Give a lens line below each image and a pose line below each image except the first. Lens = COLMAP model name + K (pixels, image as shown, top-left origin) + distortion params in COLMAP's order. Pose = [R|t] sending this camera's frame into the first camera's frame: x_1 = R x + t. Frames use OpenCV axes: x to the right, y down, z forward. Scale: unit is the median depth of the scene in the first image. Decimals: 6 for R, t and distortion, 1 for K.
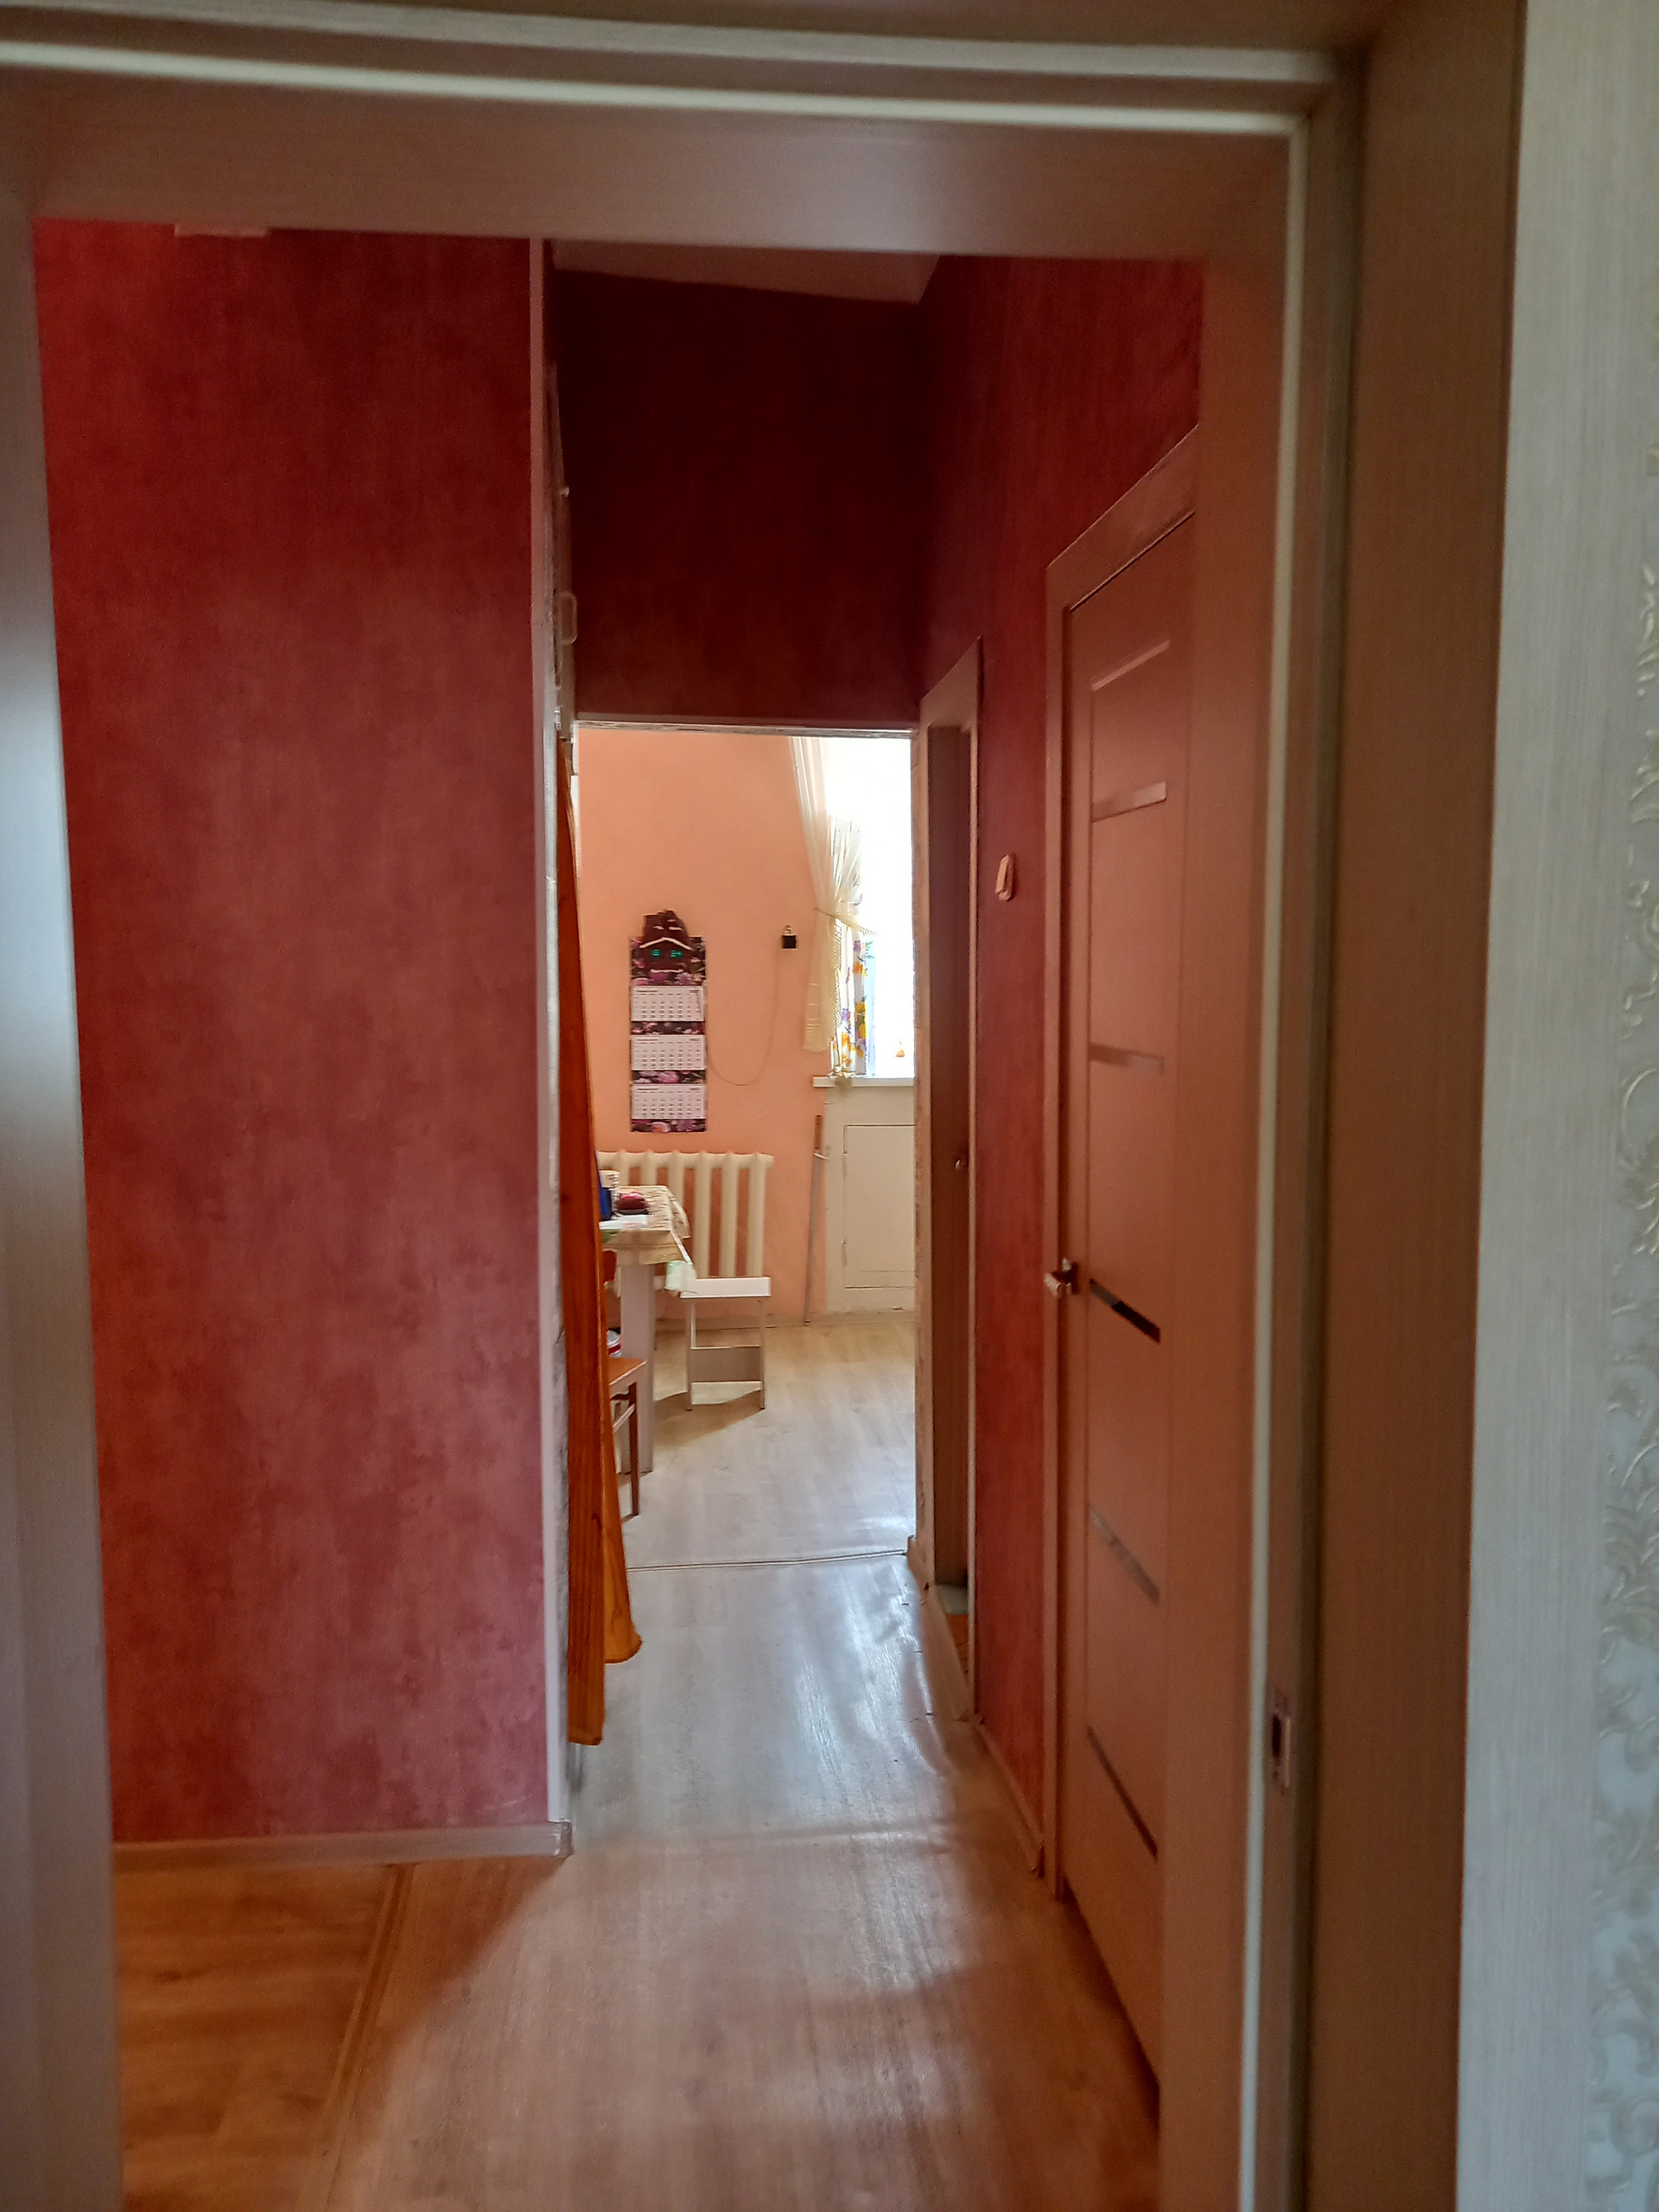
lens RADIAL K [[1593.1, 0, 829.5], [0, 1593.1, 1106.0], [0, 0, 1]] dist [0.080728, -0.086615]
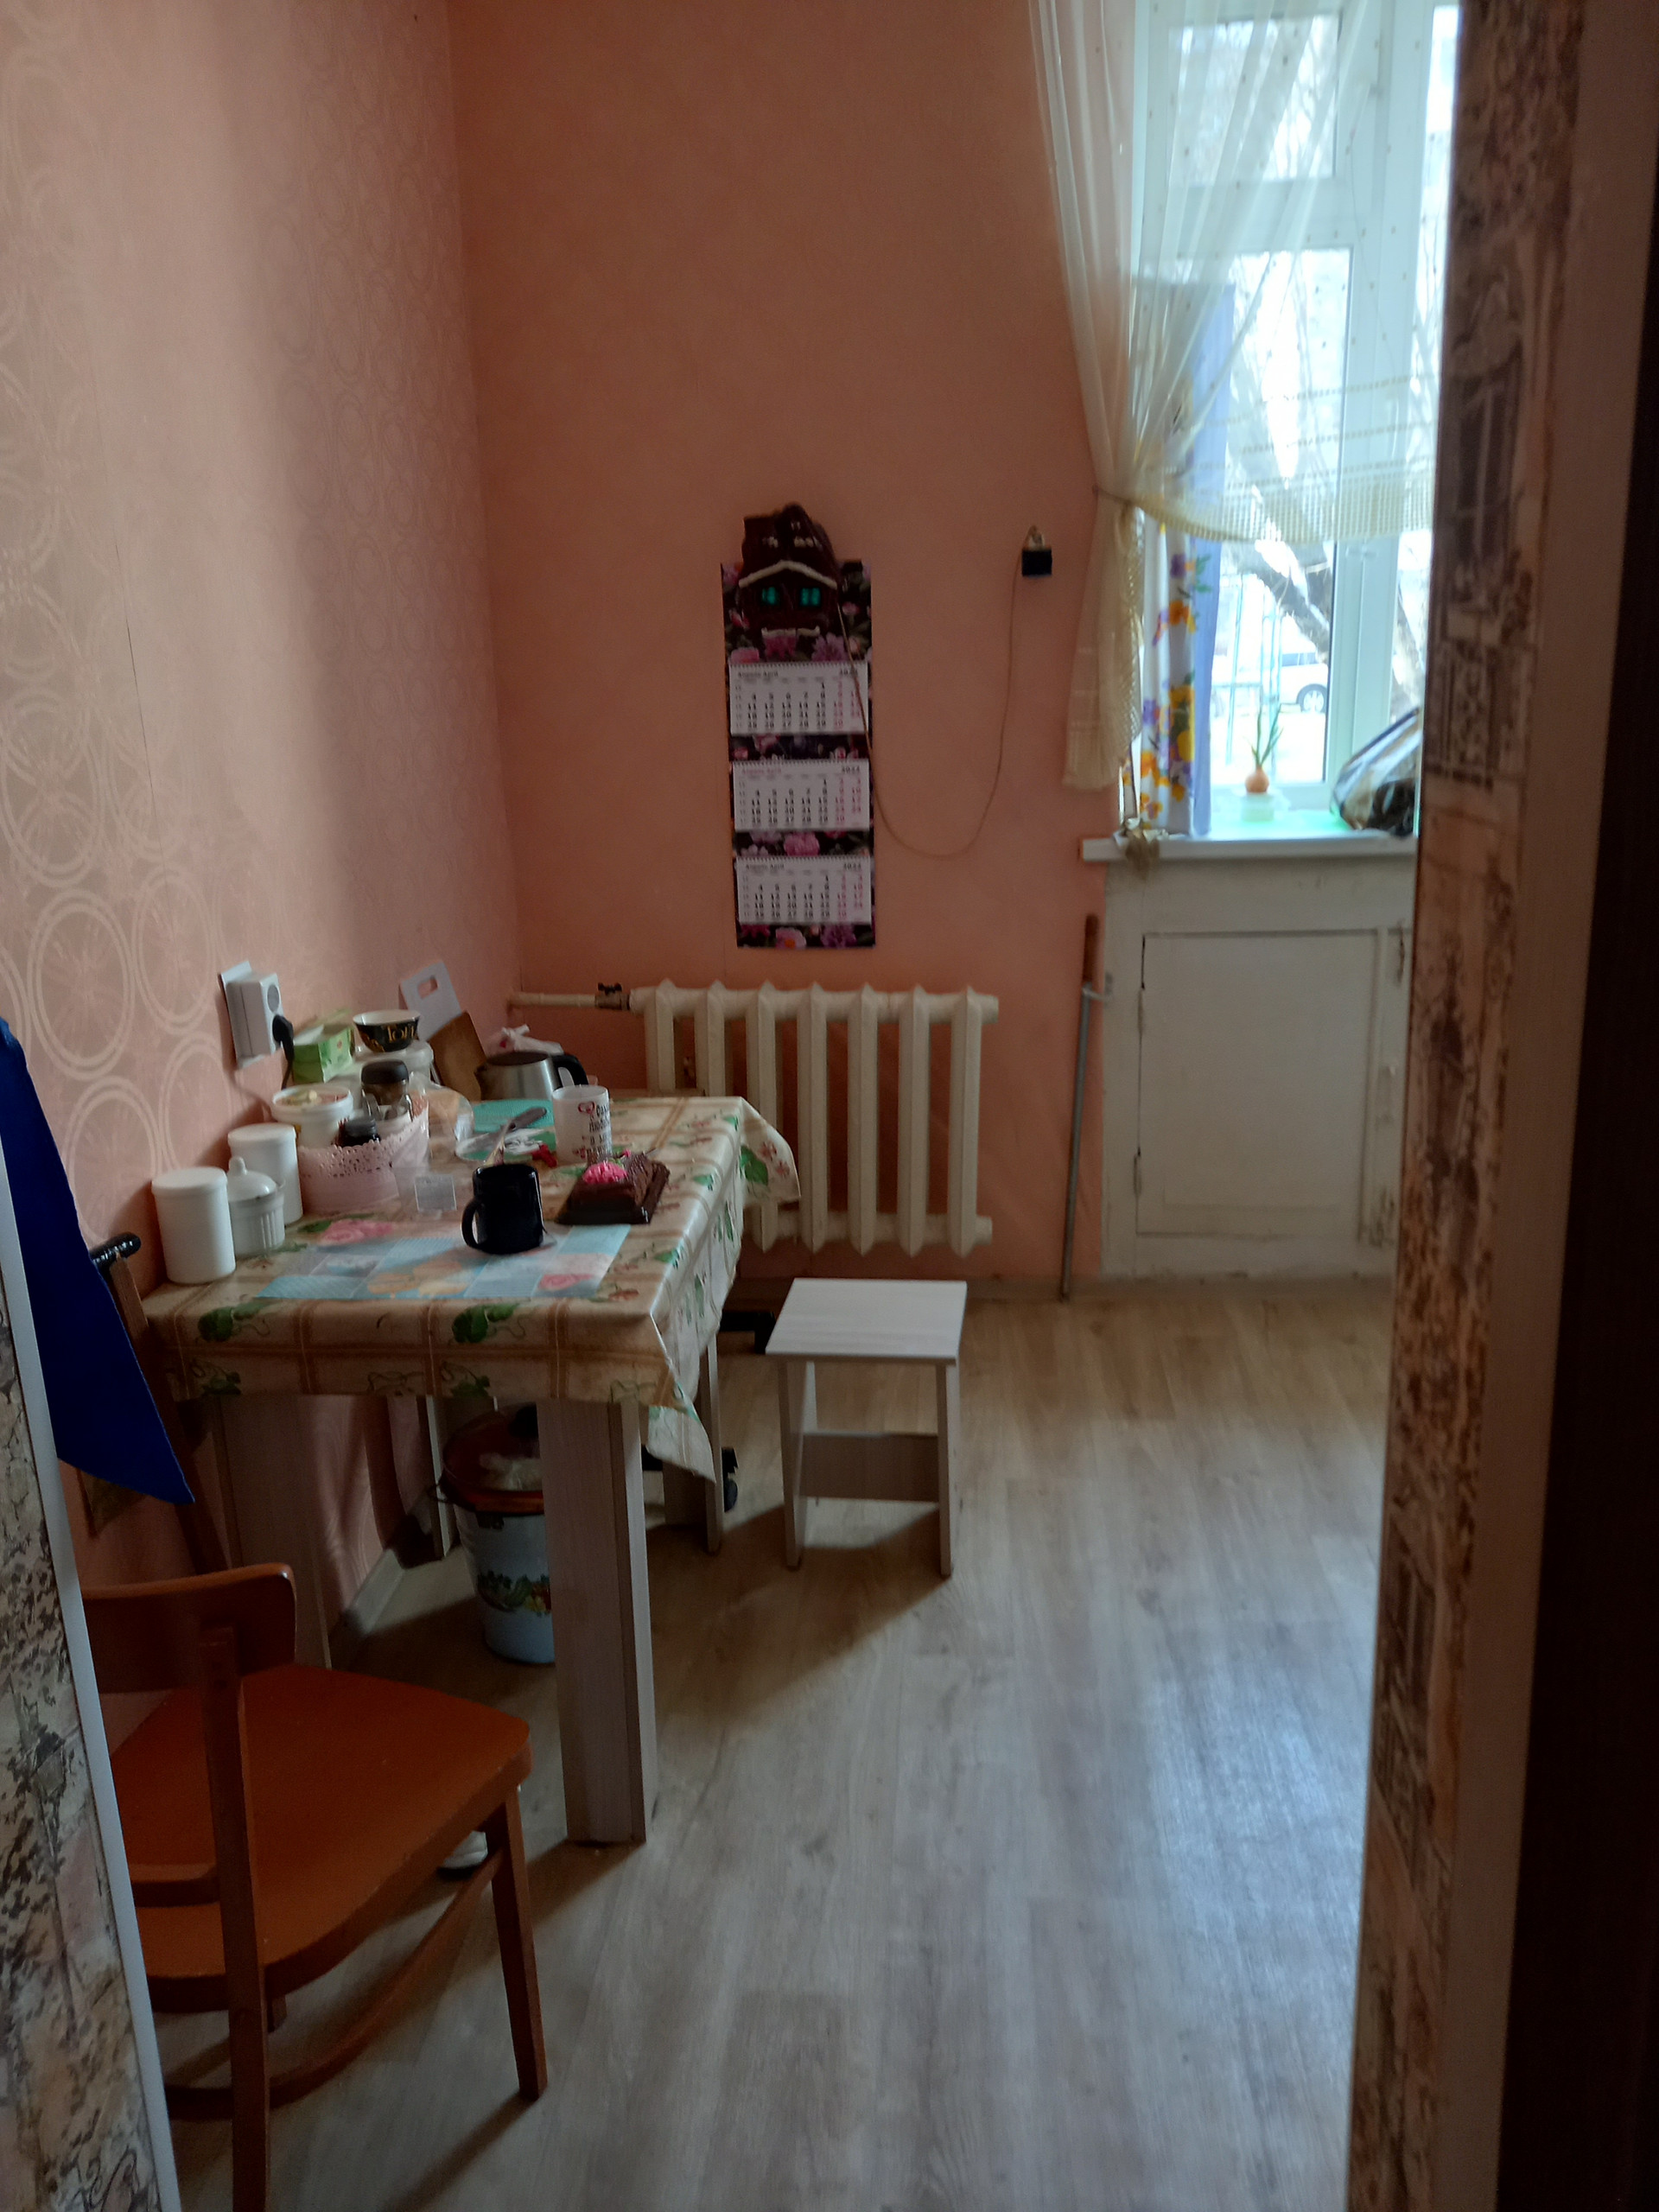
lens RADIAL K [[1653.6, 0, 829.5], [0, 1653.6, 1106.0], [0, 0, 1]] dist [0.040227, 0.091168]
pose [[0.982829, 0.021467, -0.183265, 0.009528], [0.010614, 0.984988, 0.172299, -0.026831], [0.184212, -0.171285, 0.967847, 0.460672]]
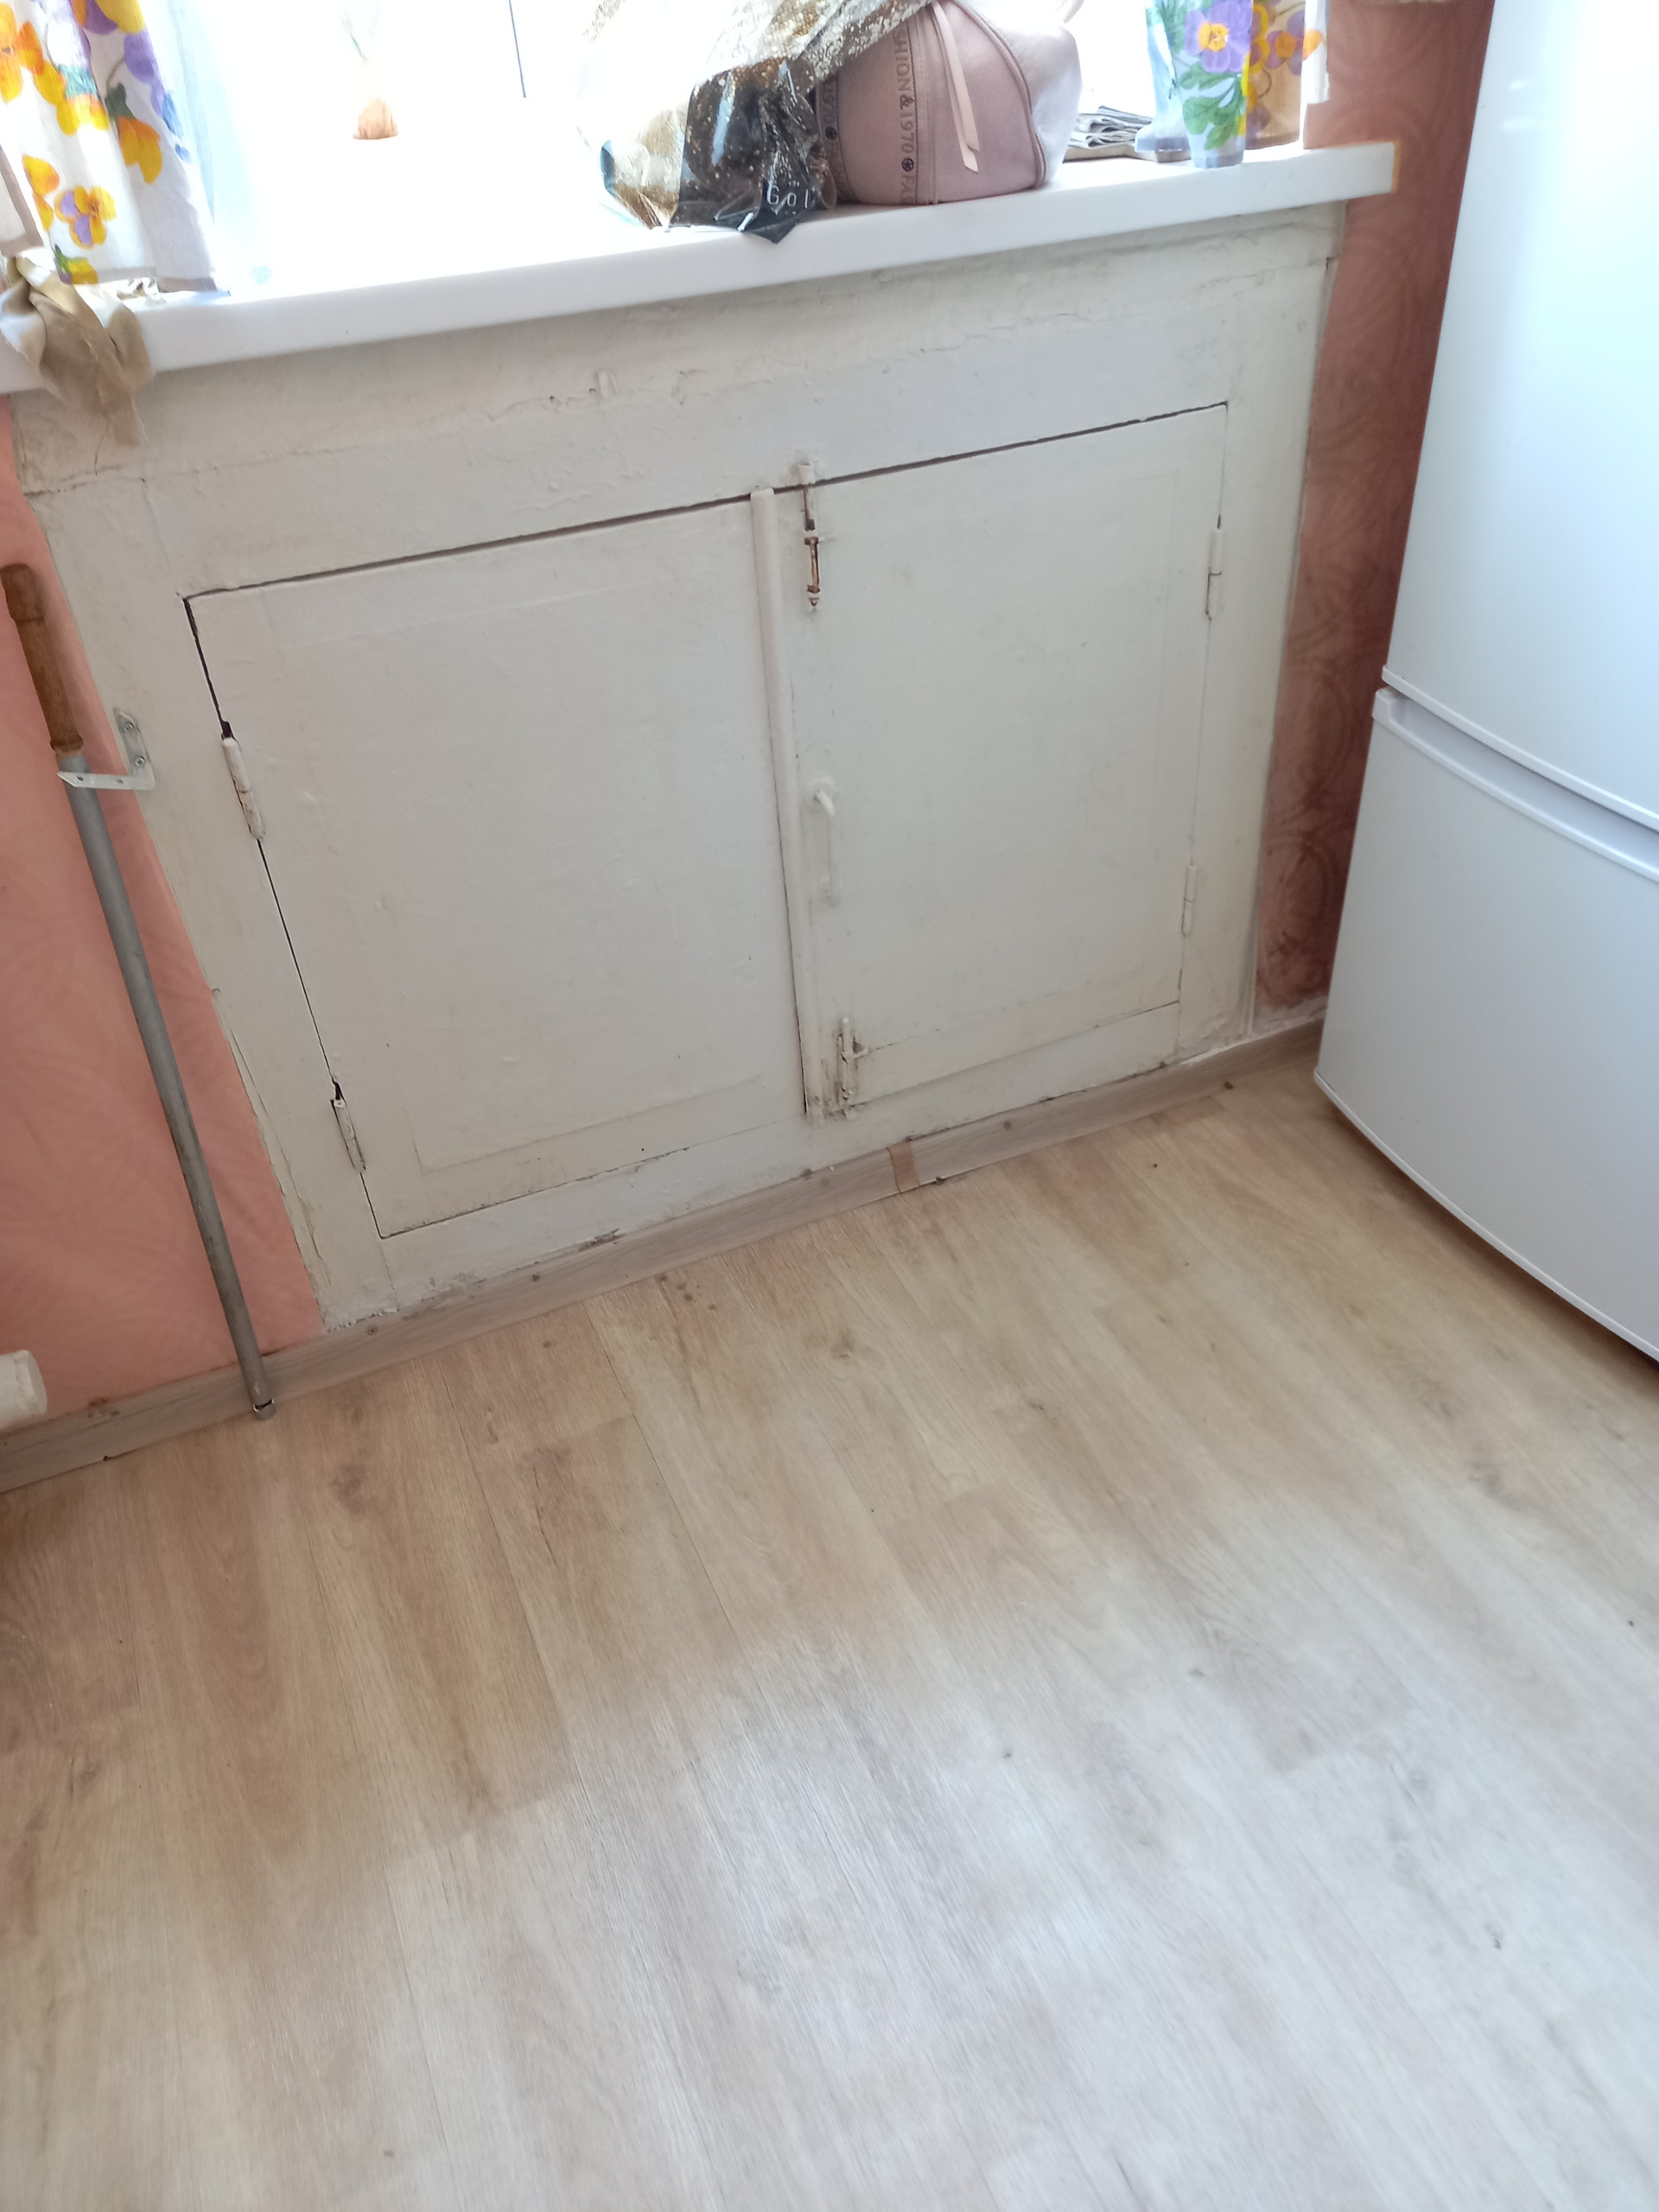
lens RADIAL K [[1593.1, 0, 829.5], [0, 1593.1, 1106.0], [0, 0, 1]] dist [0.080728, -0.086615]
pose [[0.950211, -0.228782, 0.211559, 0.028950], [0.092281, 0.855080, 0.510217, -0.027389], [-0.297628, -0.465292, 0.833619, 0.799795]]
